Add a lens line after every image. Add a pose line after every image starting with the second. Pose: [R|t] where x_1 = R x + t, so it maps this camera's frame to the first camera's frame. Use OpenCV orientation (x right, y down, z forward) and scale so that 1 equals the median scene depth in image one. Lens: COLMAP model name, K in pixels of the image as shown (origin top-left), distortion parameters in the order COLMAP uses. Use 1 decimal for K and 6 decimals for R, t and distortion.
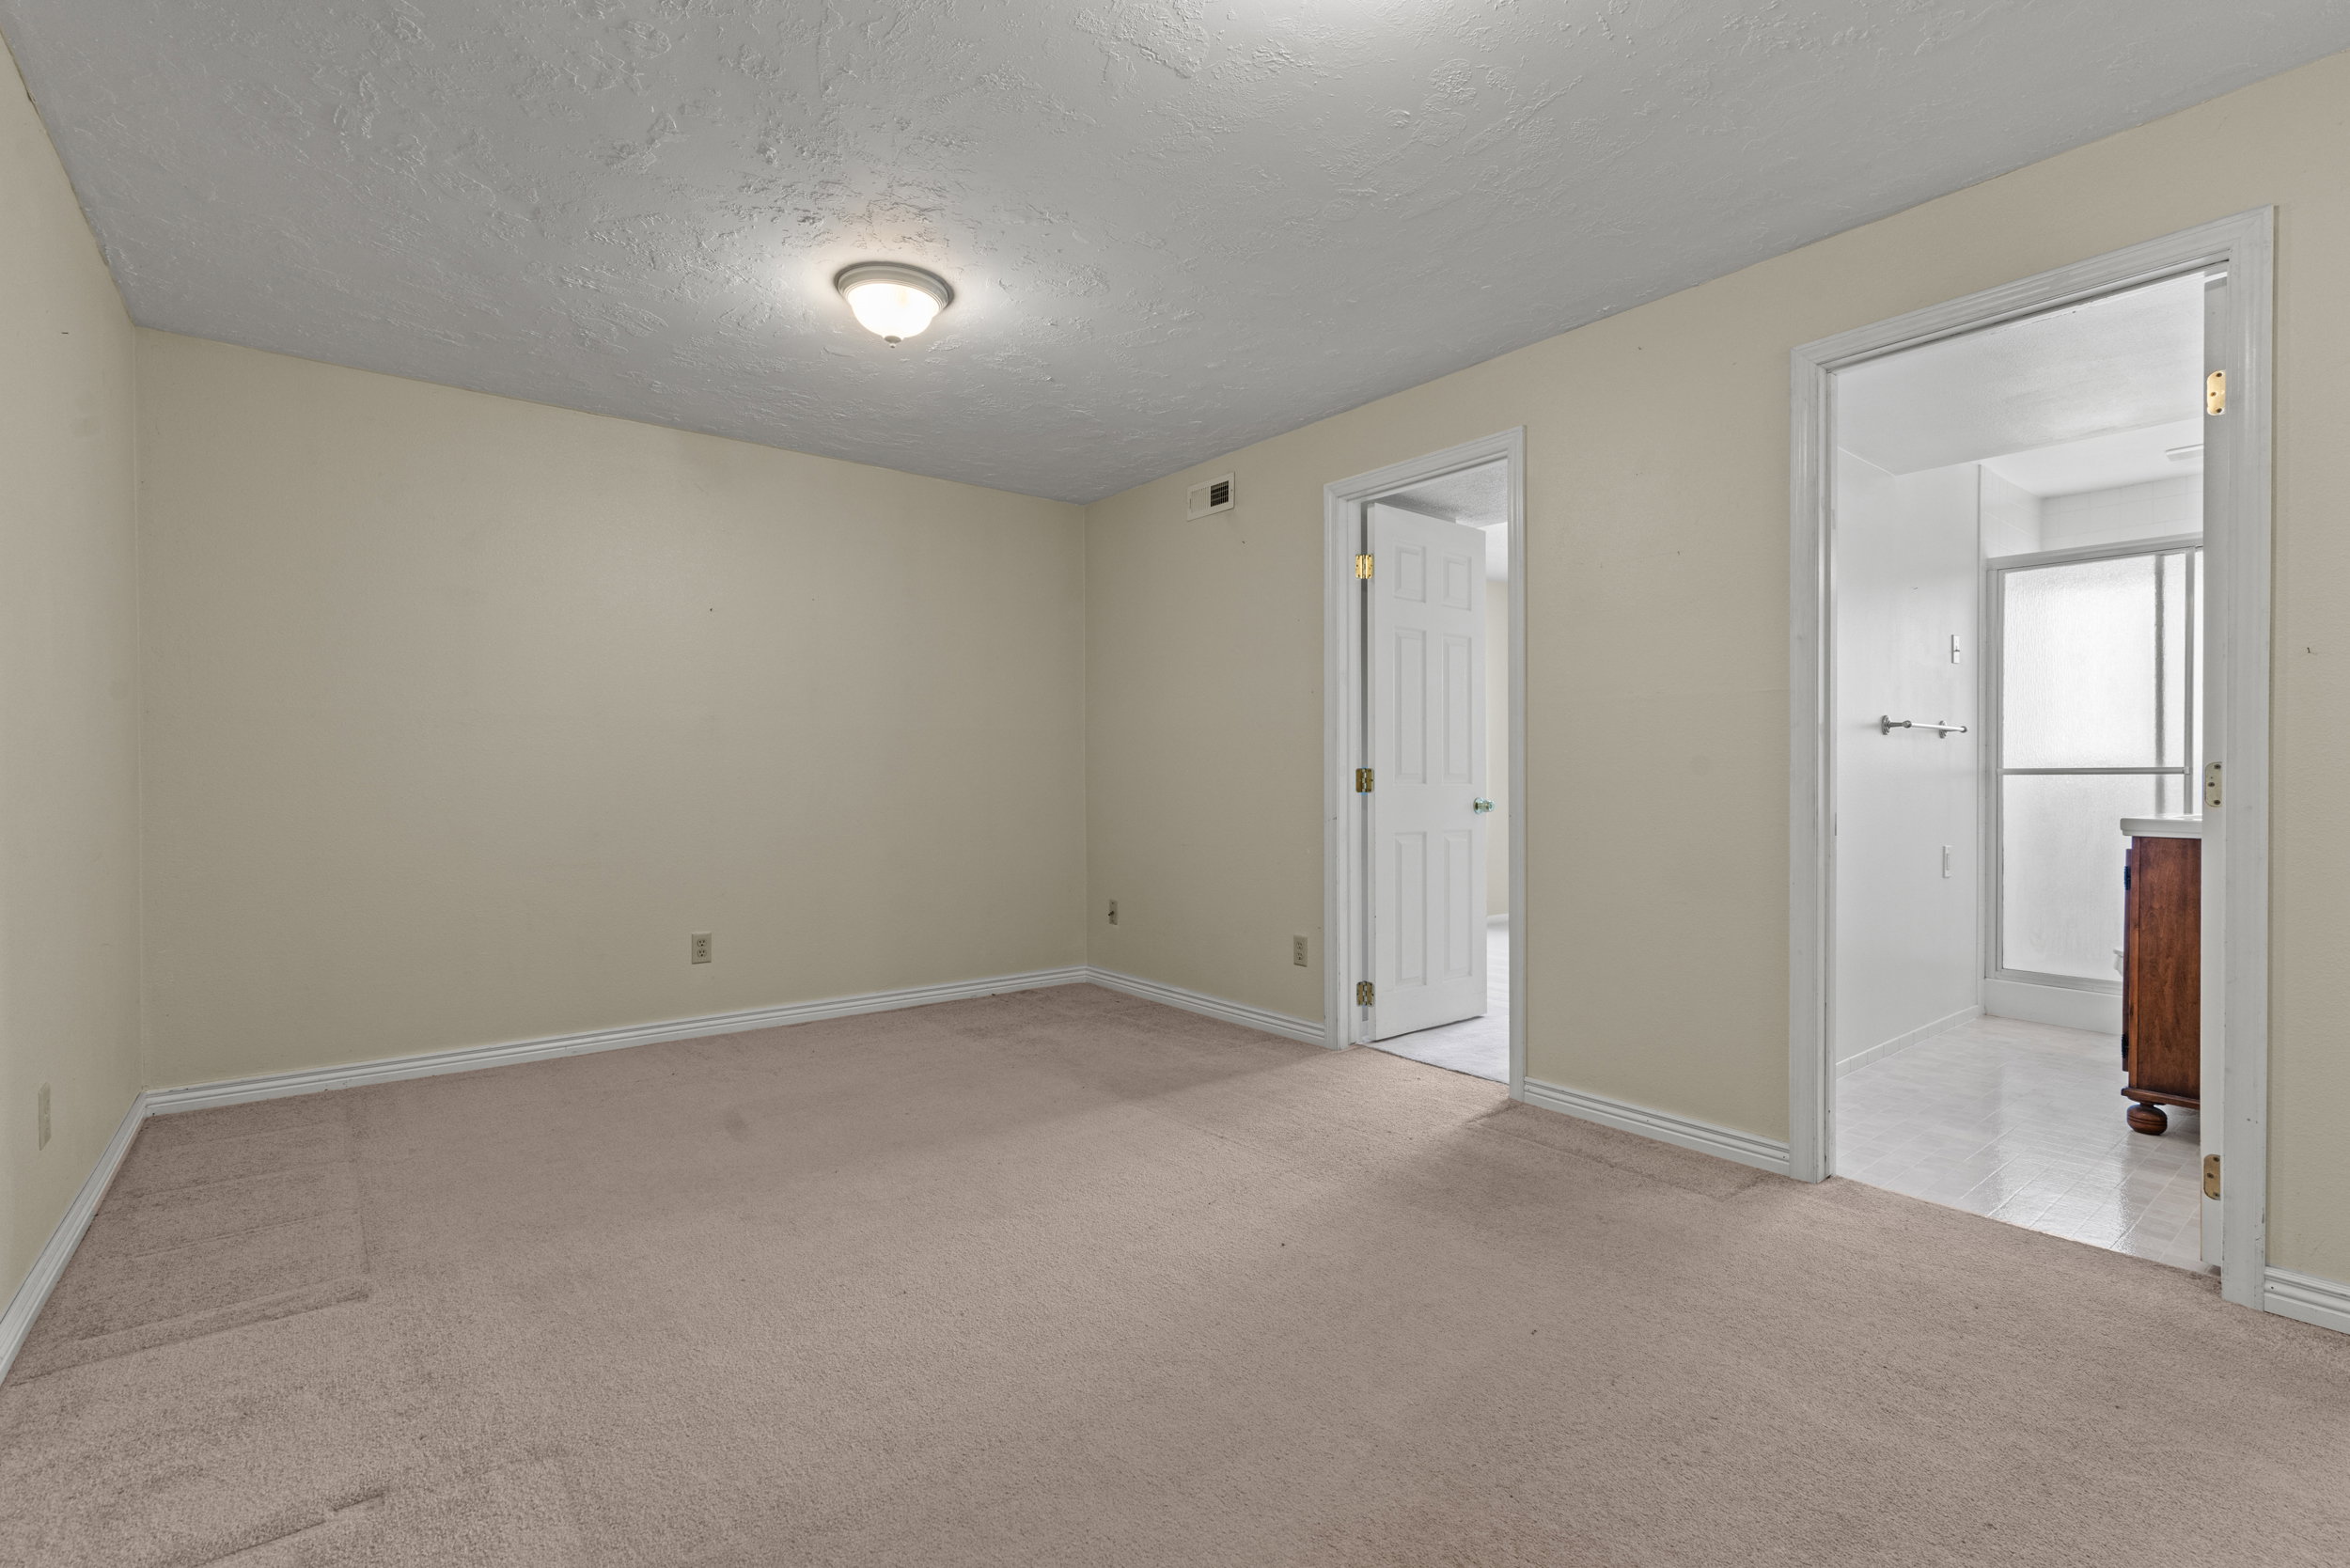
lens RADIAL K [[1075.5, 0, 1183.7], [0, 1075.5, 787.5], [0, 0, 1]] dist [0.004043, -0.000358]
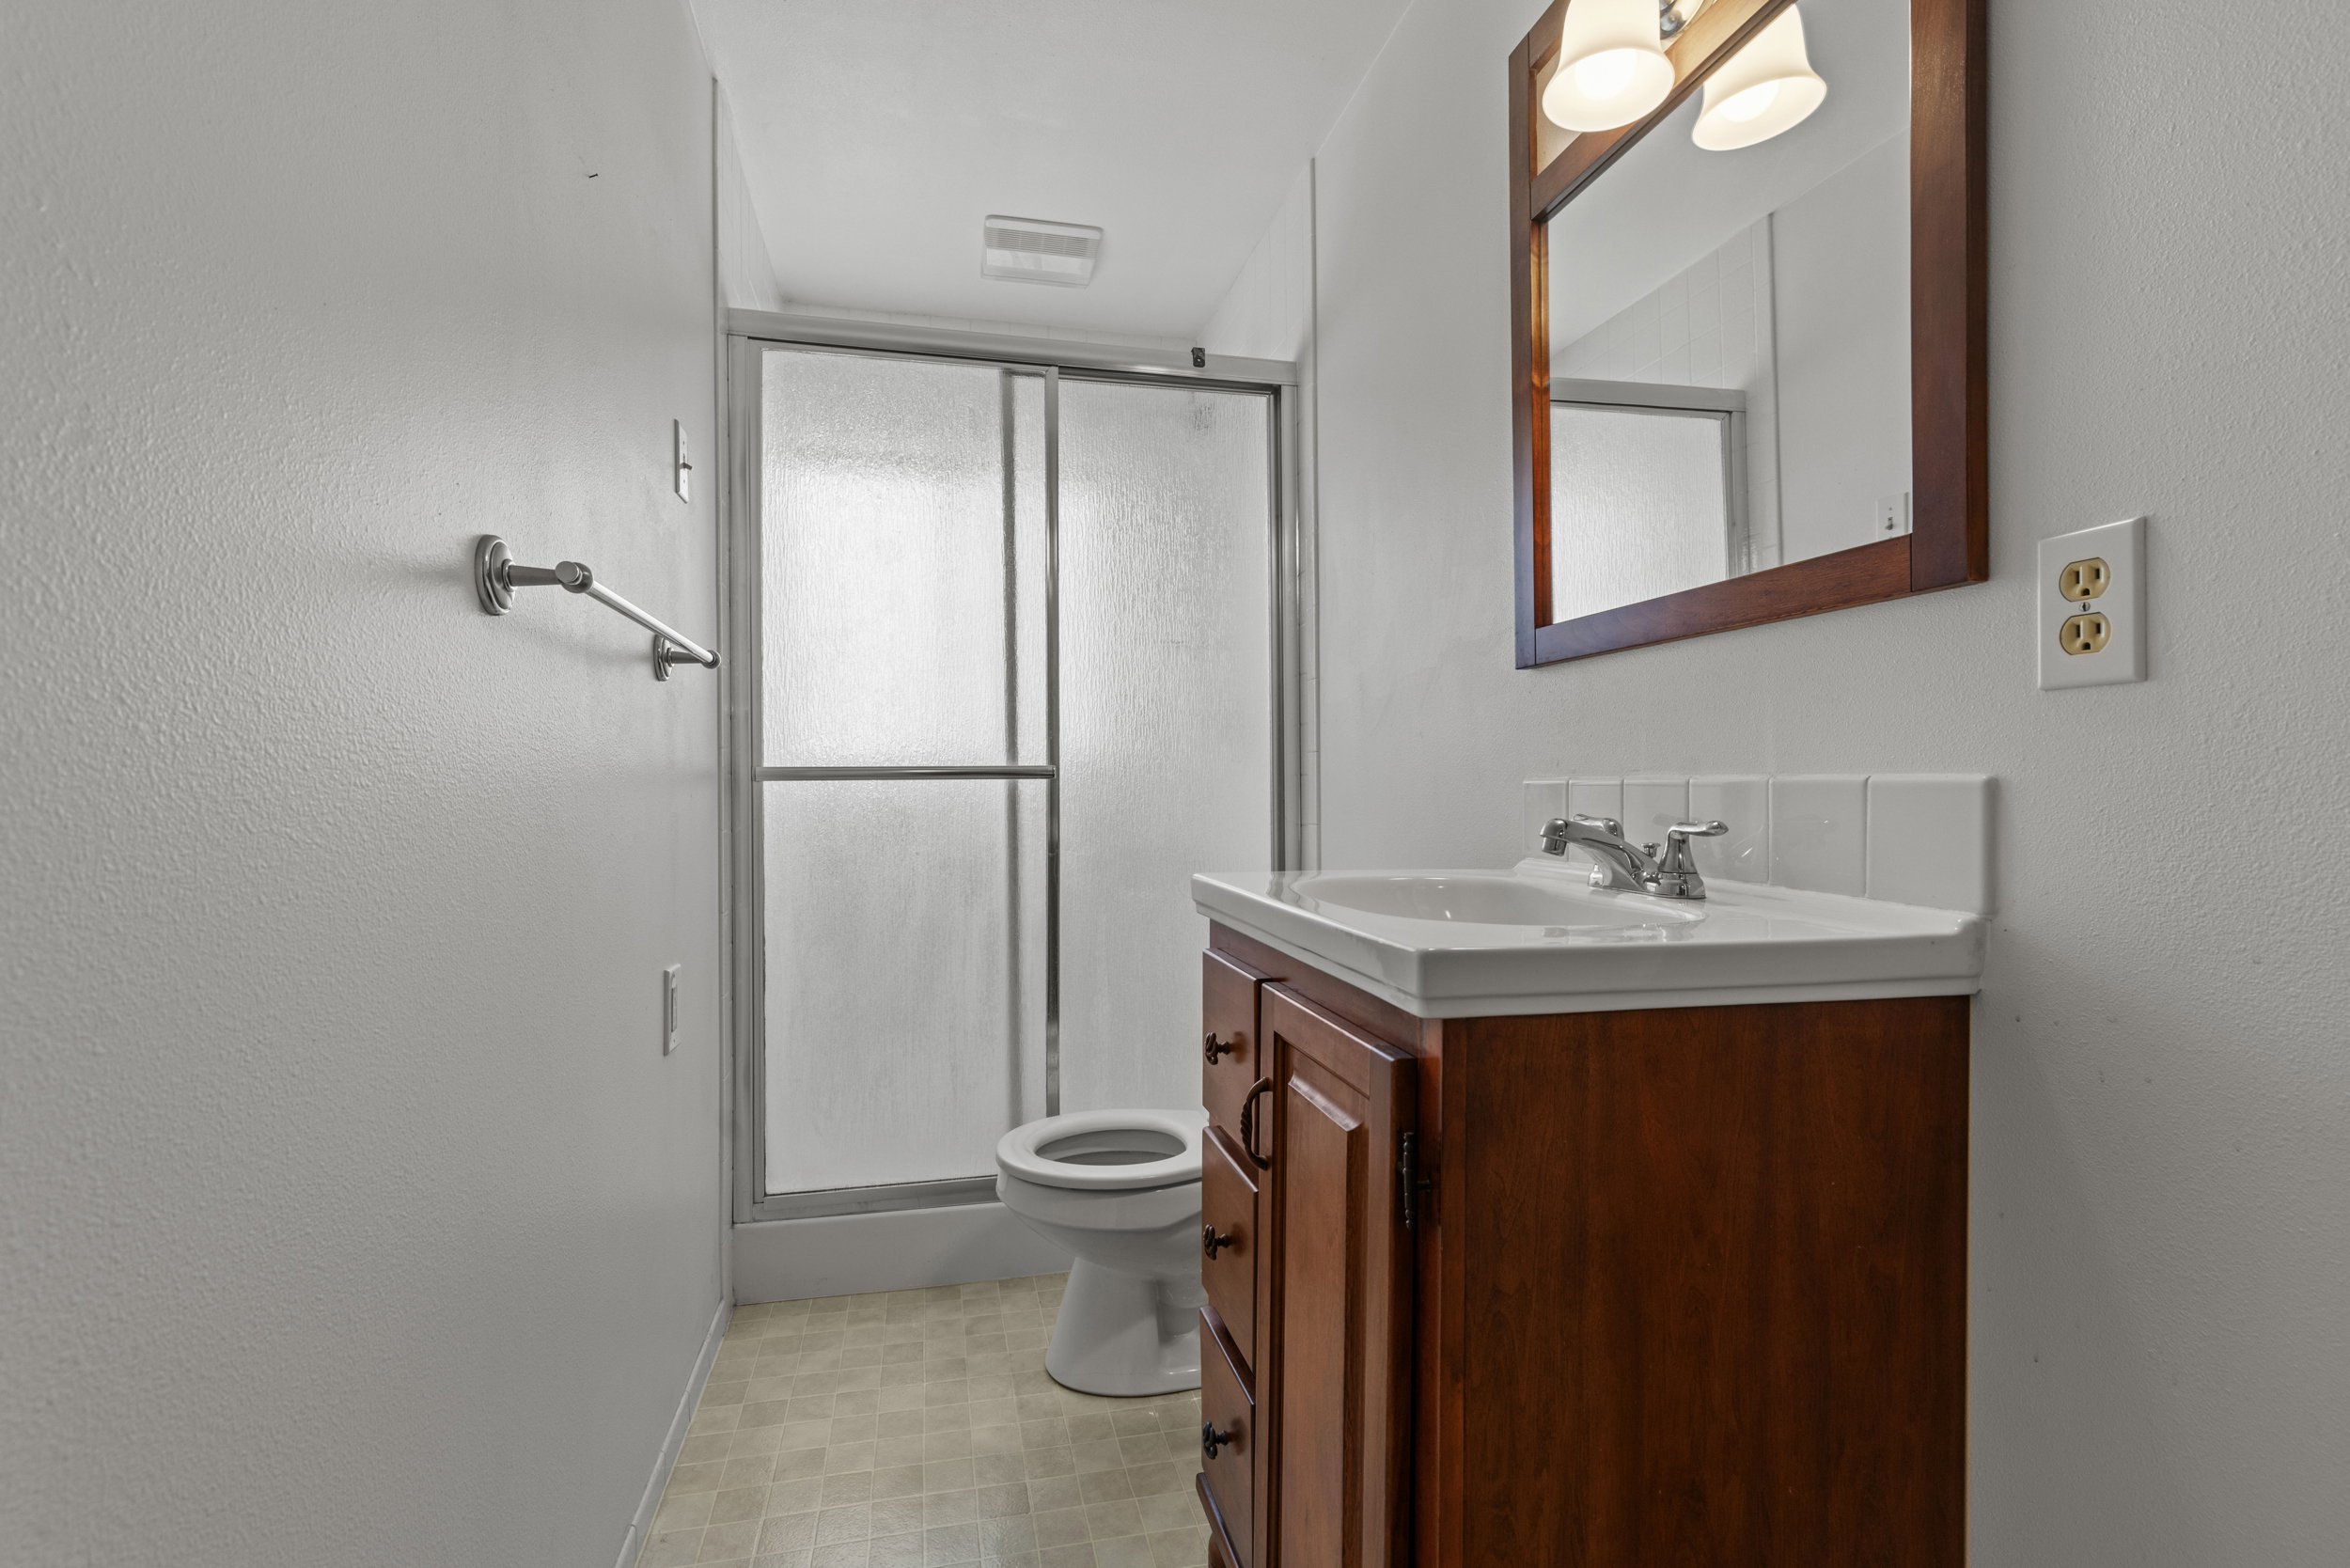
lens RADIAL K [[1062.6, 0, 1170.8], [0, 1062.6, 779.6], [0, 0, 1]] dist [0.003875, -0.000003]
pose [[0.439659, -0.000209, 0.898165, 0.424871], [0.014496, 0.999871, -0.006863, -0.006640], [-0.898048, 0.016037, 0.439606, 0.639301]]
